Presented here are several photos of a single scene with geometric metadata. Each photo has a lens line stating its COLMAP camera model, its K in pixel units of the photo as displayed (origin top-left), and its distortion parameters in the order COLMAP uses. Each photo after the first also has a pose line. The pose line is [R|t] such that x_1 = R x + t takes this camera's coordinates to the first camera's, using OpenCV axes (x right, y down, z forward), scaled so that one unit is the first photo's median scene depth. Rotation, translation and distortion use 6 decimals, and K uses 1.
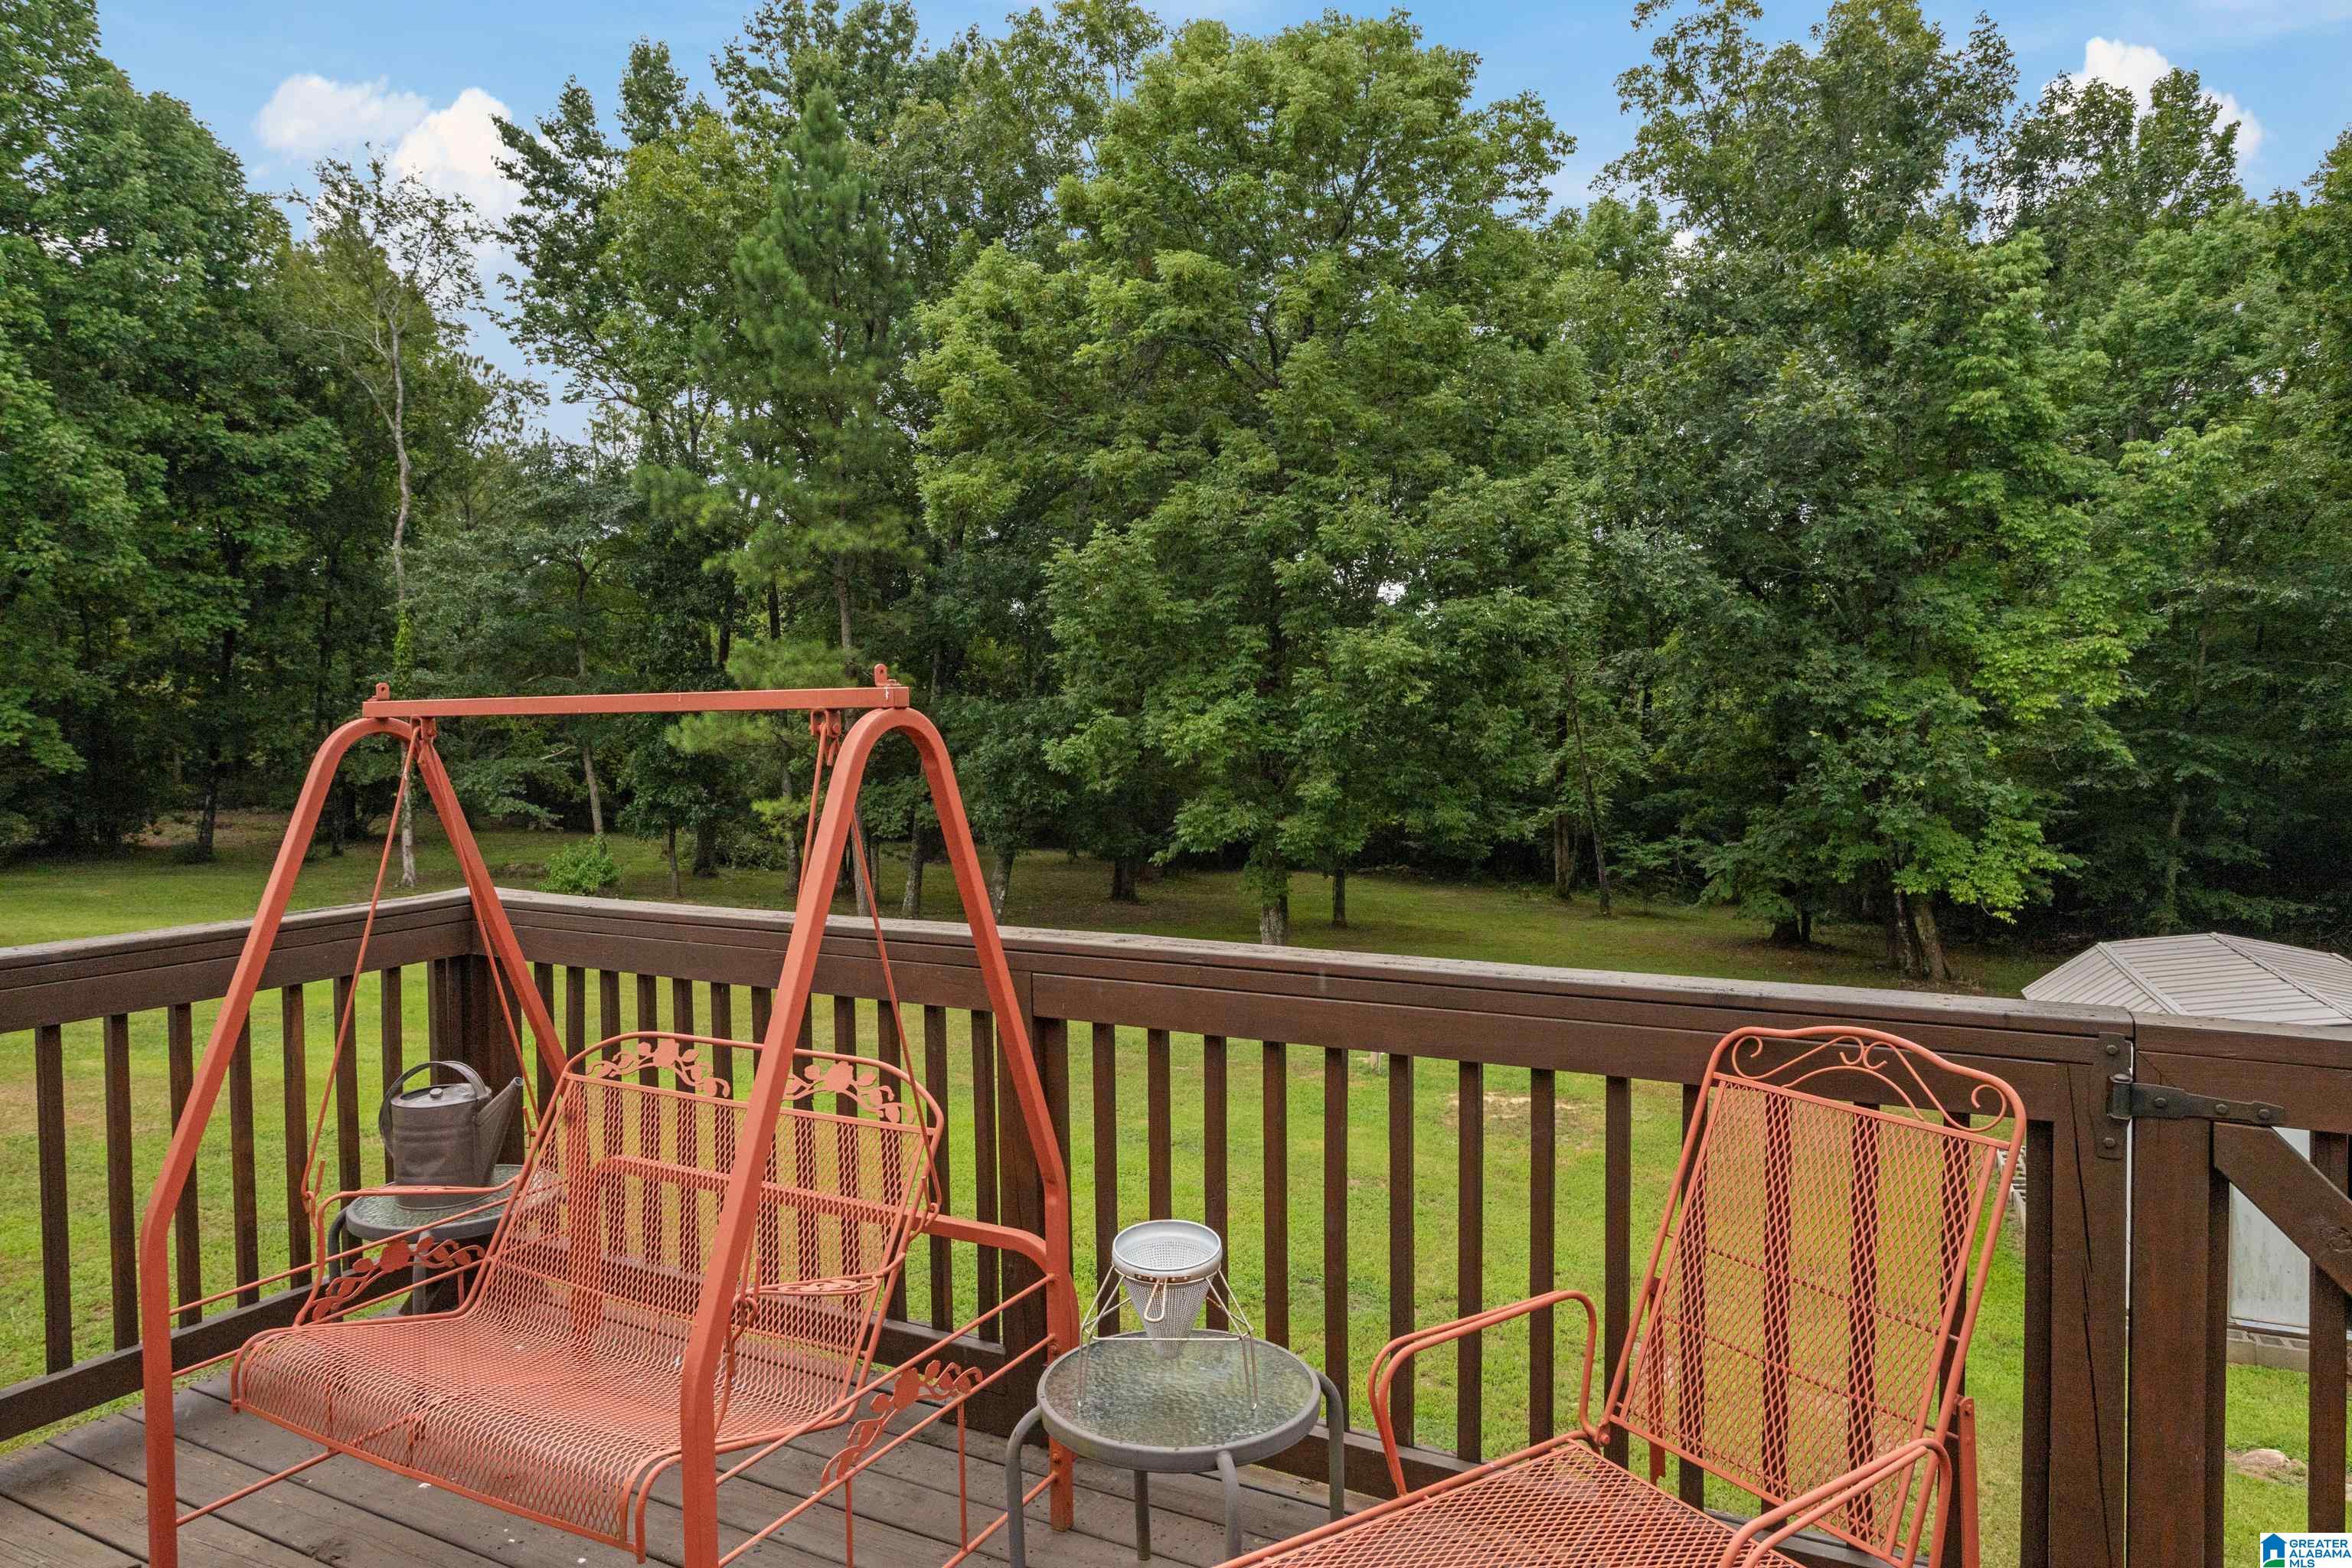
lens RADIAL K [[1576.1, 0, 1161.3], [0, 1576.1, 772.2], [0, 0, 1]] dist [-0.021550, 0.058192]
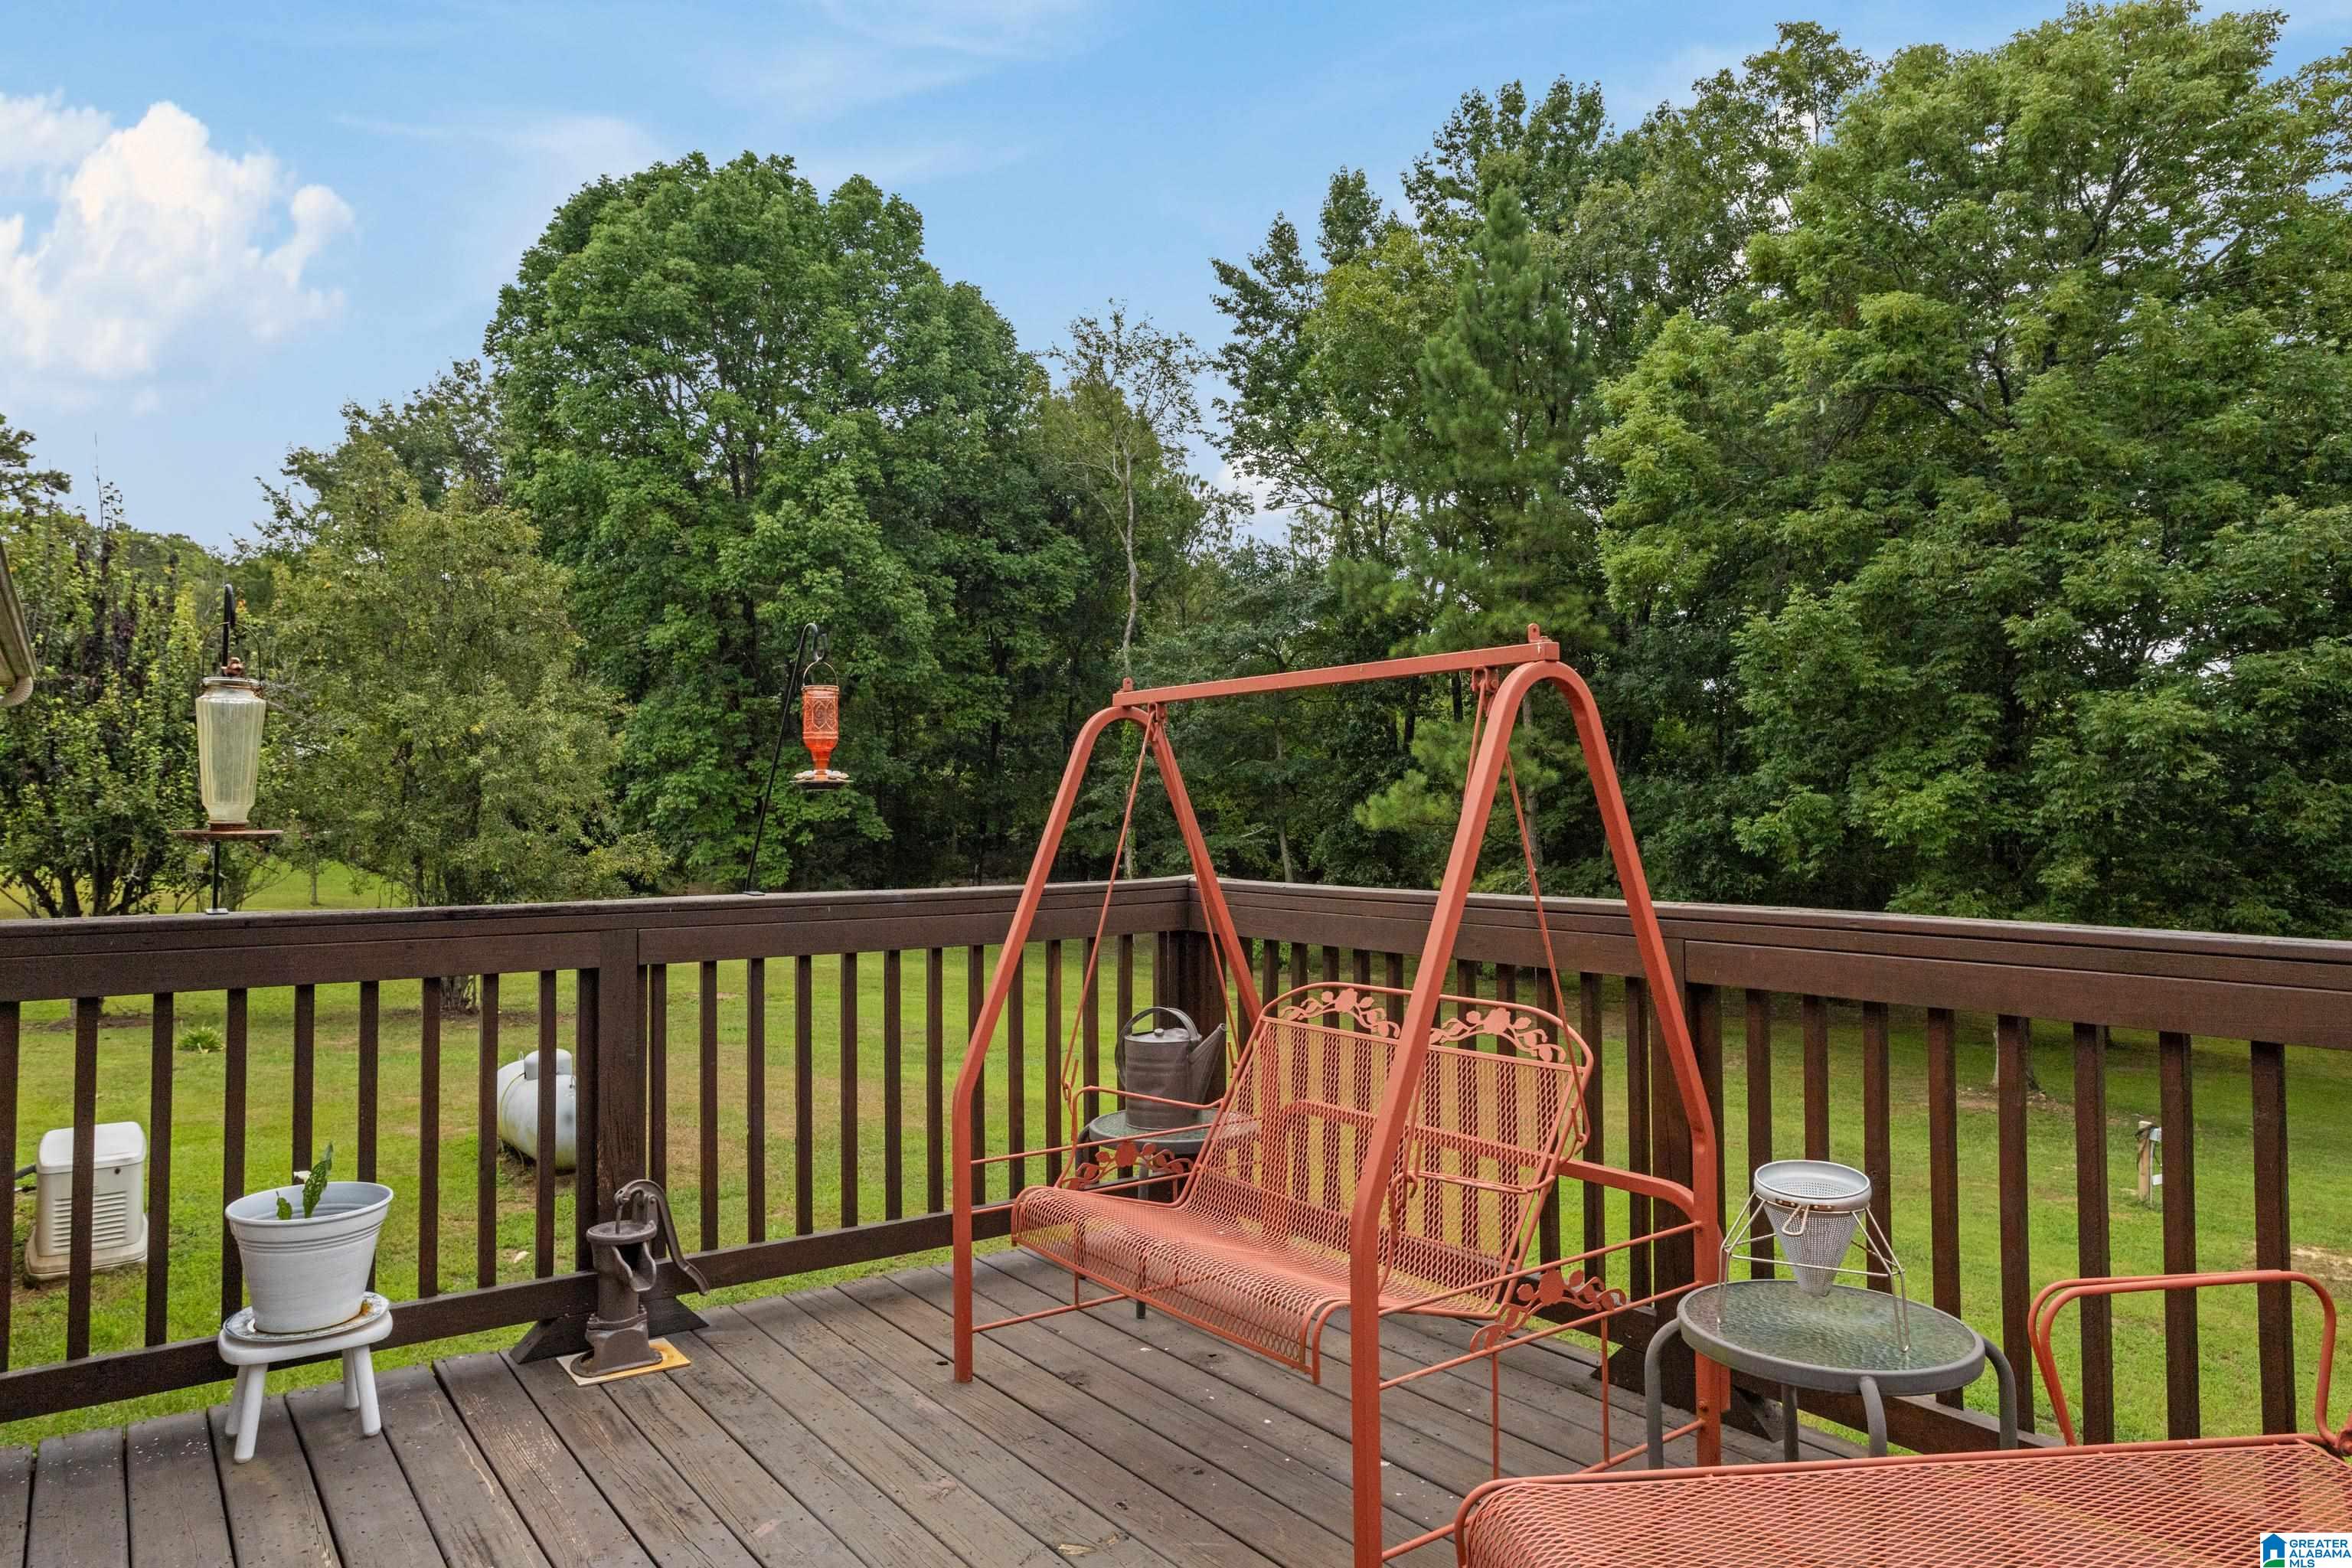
lens RADIAL K [[1576.1, 0, 1161.3], [0, 1576.1, 772.2], [0, 0, 1]] dist [-0.021550, 0.058192]
pose [[0.910273, -0.005807, -0.413968, 0.003787], [-0.018046, 0.998395, -0.053687, 0.009179], [0.413615, 0.056341, 0.908707, -0.010234]]
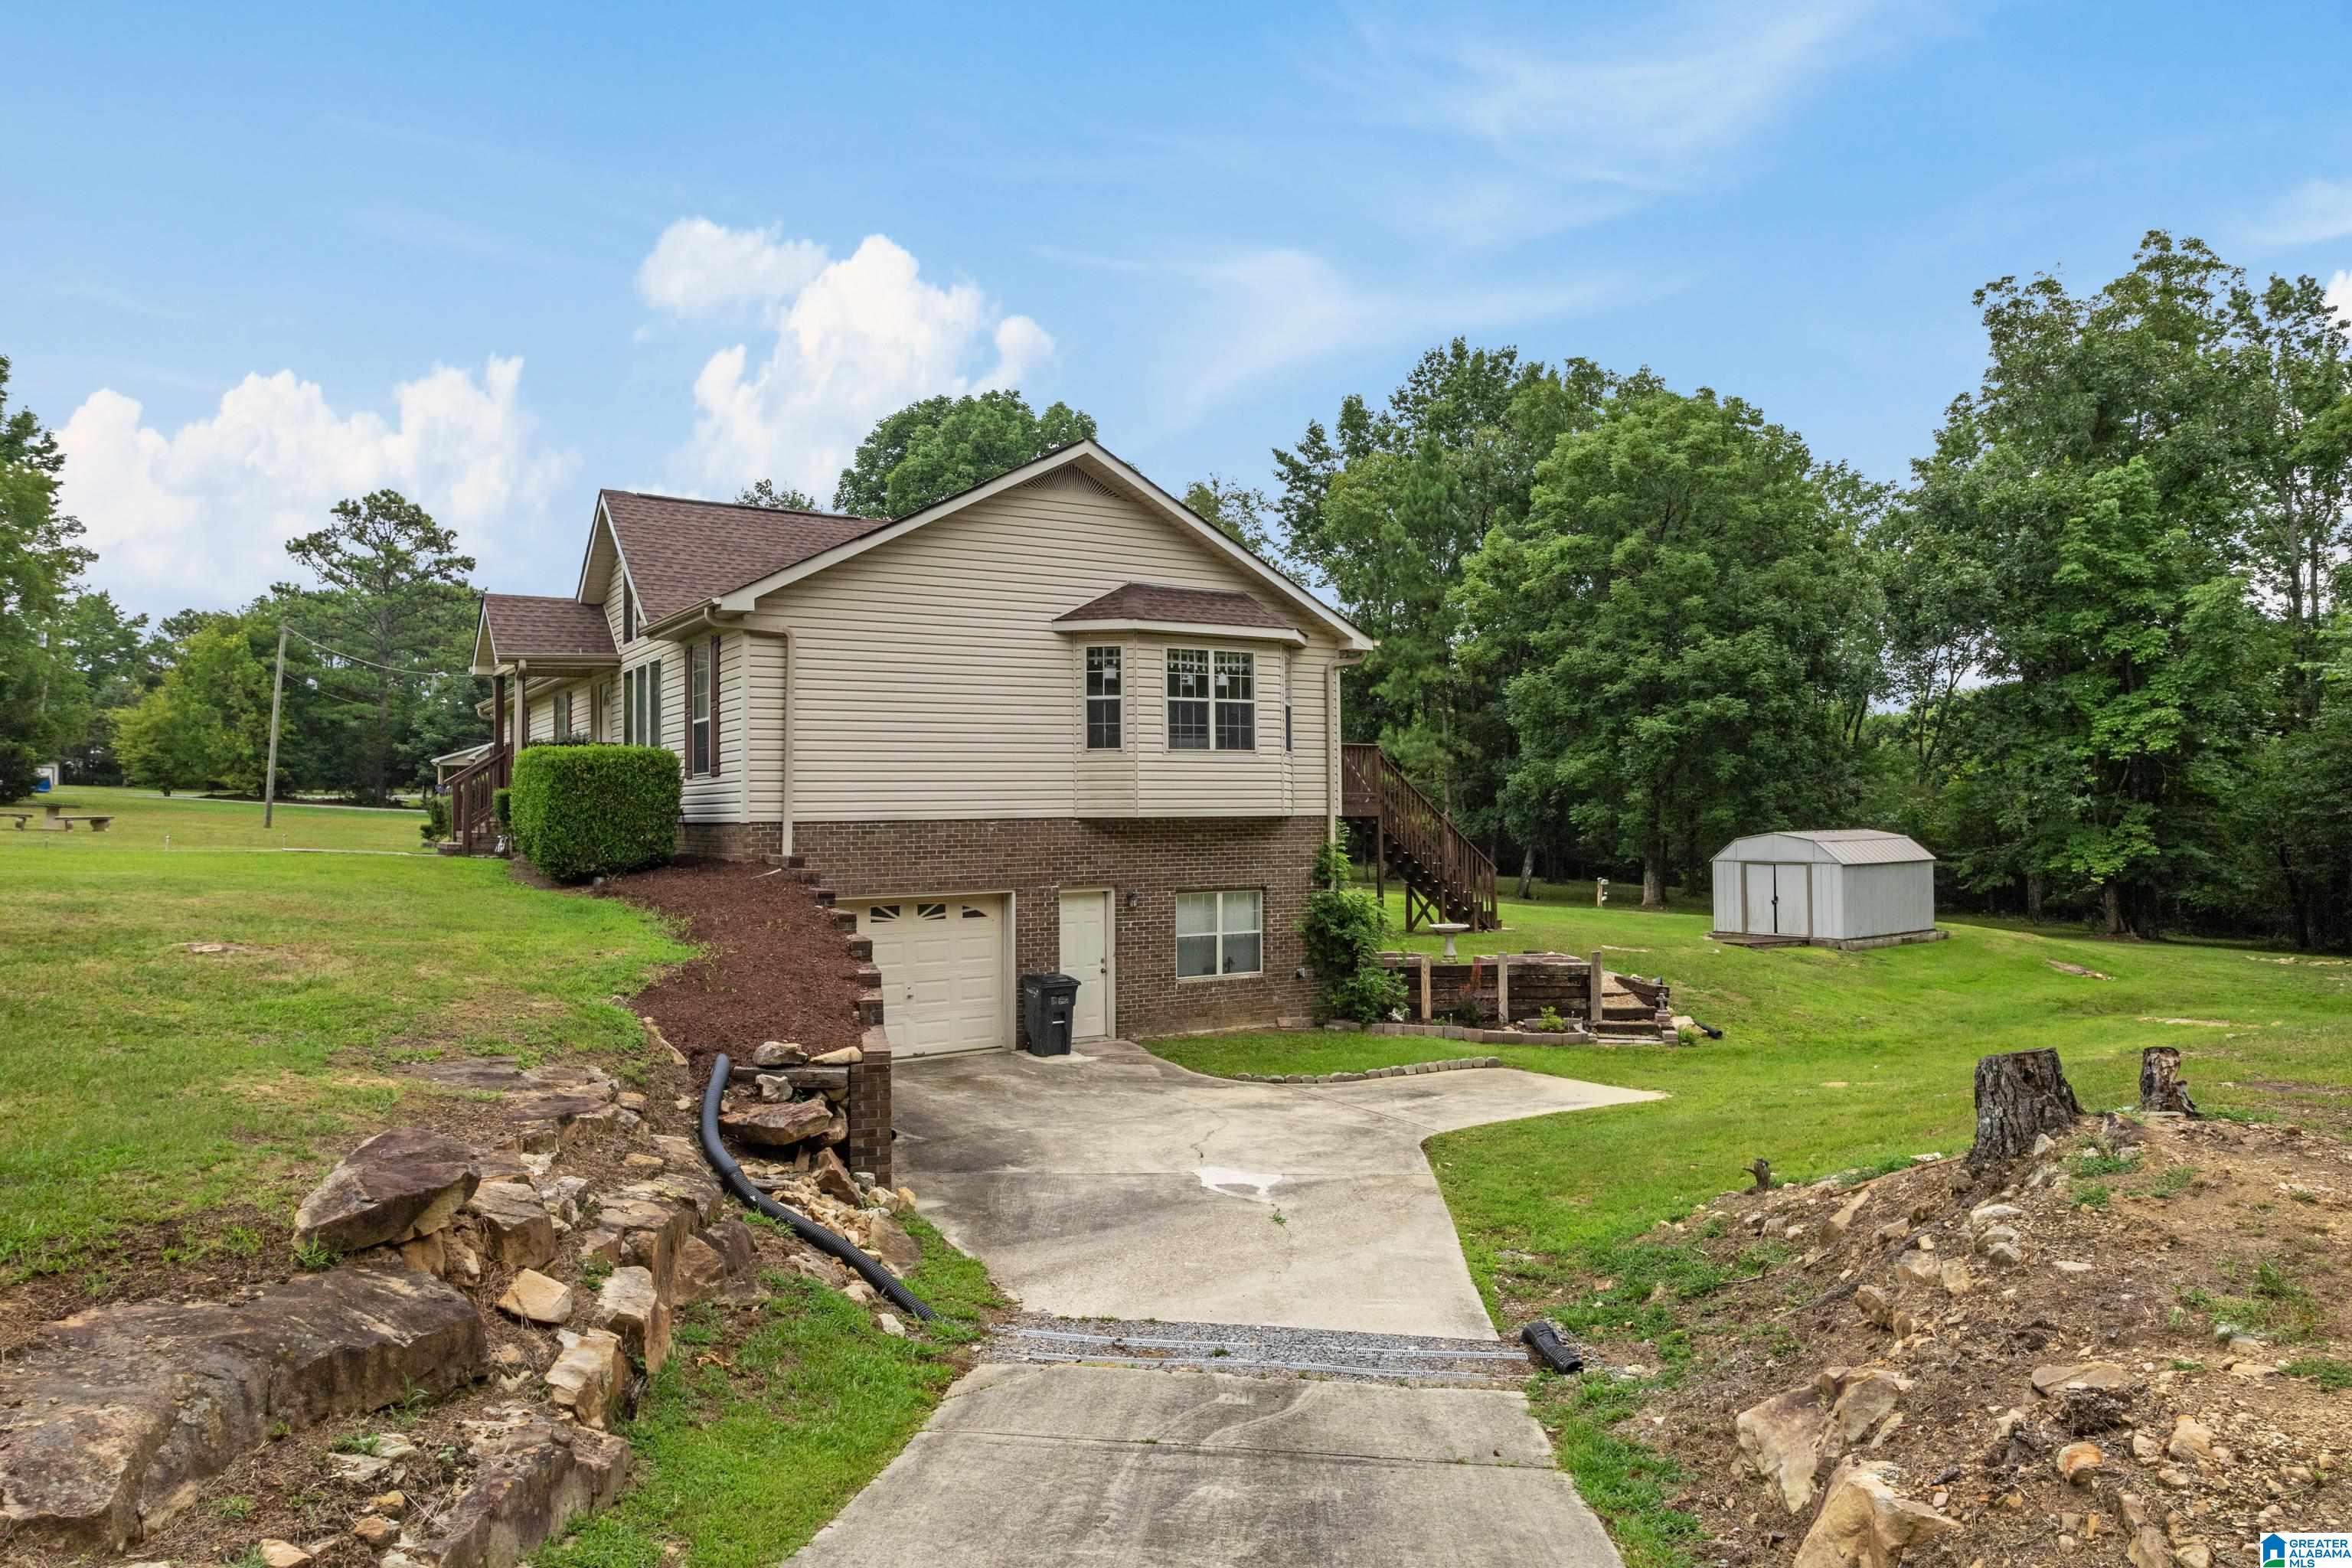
lens RADIAL K [[1568.6, 0, 1176.0], [0, 1568.6, 784.0], [0, 0, 1]] dist [0.001874, 0.000329]
pose [[0.887243, -0.006514, -0.461257, 0.461320], [-0.018899, 0.998547, -0.050455, 0.097314], [0.460916, 0.053484, 0.885831, -0.947479]]
